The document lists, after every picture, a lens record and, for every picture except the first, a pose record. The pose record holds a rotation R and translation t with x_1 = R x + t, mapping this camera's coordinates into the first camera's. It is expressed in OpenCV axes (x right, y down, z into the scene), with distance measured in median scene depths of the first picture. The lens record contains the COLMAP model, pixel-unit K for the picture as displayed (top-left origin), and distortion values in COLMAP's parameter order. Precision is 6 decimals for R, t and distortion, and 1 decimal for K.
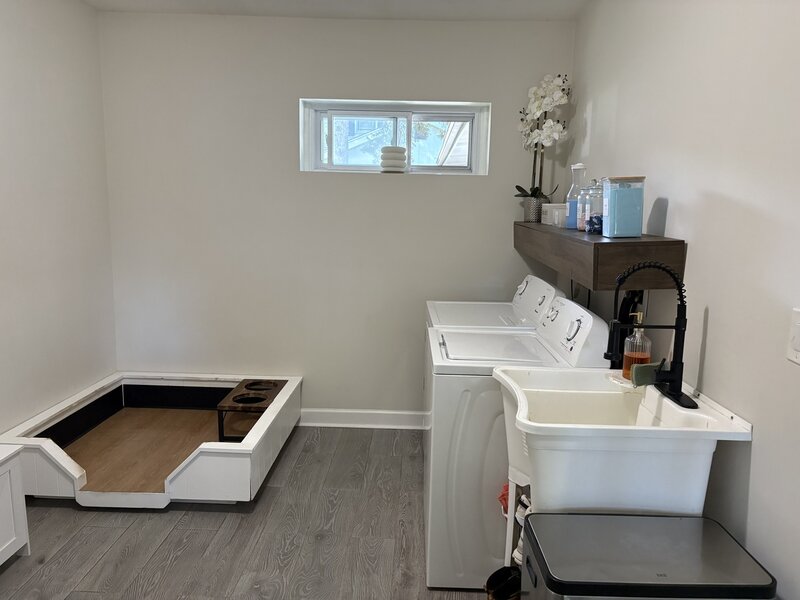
lens RADIAL K [[610.4, 0, 400.4], [0, 610.4, 299.1], [0, 0, 1]] dist [0.042377, -0.004806]
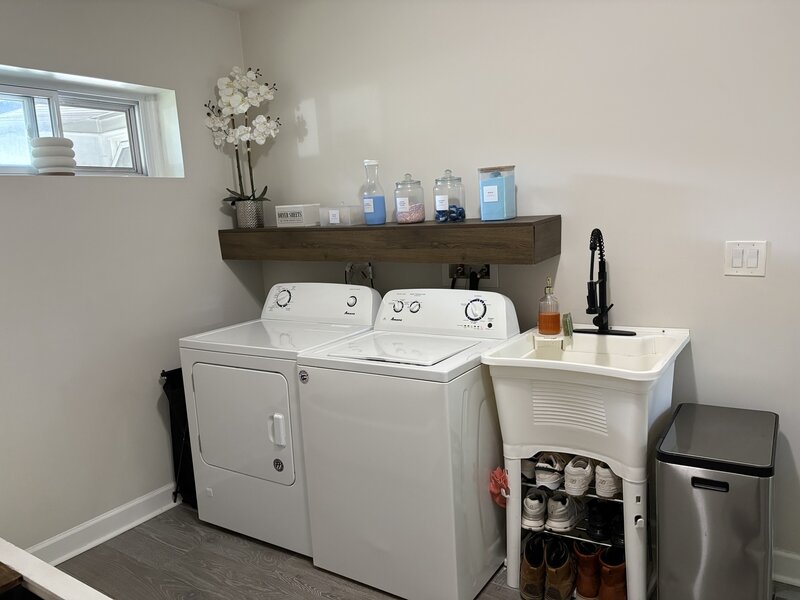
lens RADIAL K [[610.4, 0, 397.1], [0, 610.4, 301.8], [0, 0, 1]] dist [0.042377, -0.004806]
pose [[0.540386, -0.178950, 0.822168, -0.435837], [0.199699, 0.976480, 0.081280, -0.050697], [-0.817375, 0.120263, 0.563413, 0.330794]]
